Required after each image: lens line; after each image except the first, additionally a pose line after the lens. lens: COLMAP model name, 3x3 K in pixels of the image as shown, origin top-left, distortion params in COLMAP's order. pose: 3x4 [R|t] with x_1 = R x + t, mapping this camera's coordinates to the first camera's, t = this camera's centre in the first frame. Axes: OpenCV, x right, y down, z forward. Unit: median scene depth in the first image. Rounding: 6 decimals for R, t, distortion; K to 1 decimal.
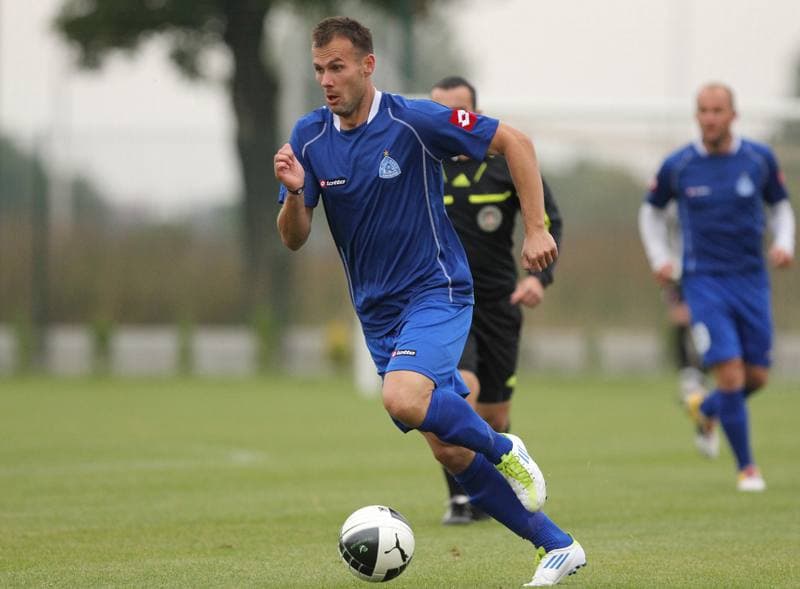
lens RADIAL K [[326.7, 0, 400.0], [0, 326.7, 294.5], [0, 0, 1]] dist [-0.014578, -0.000566]
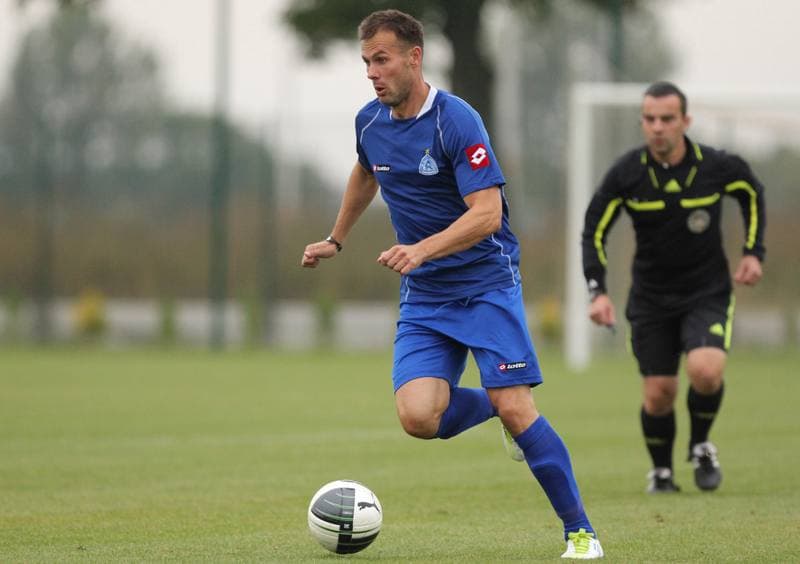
lens RADIAL K [[319.9, 0, 400.0], [0, 319.9, 282.0], [0, 0, 1]] dist [-0.018732, 0.000667]
pose [[0.999642, 0.001347, -0.026740, -0.647583], [-0.001309, 0.999998, 0.001420, 0.027202], [0.026742, -0.001385, 0.999641, -0.038643]]
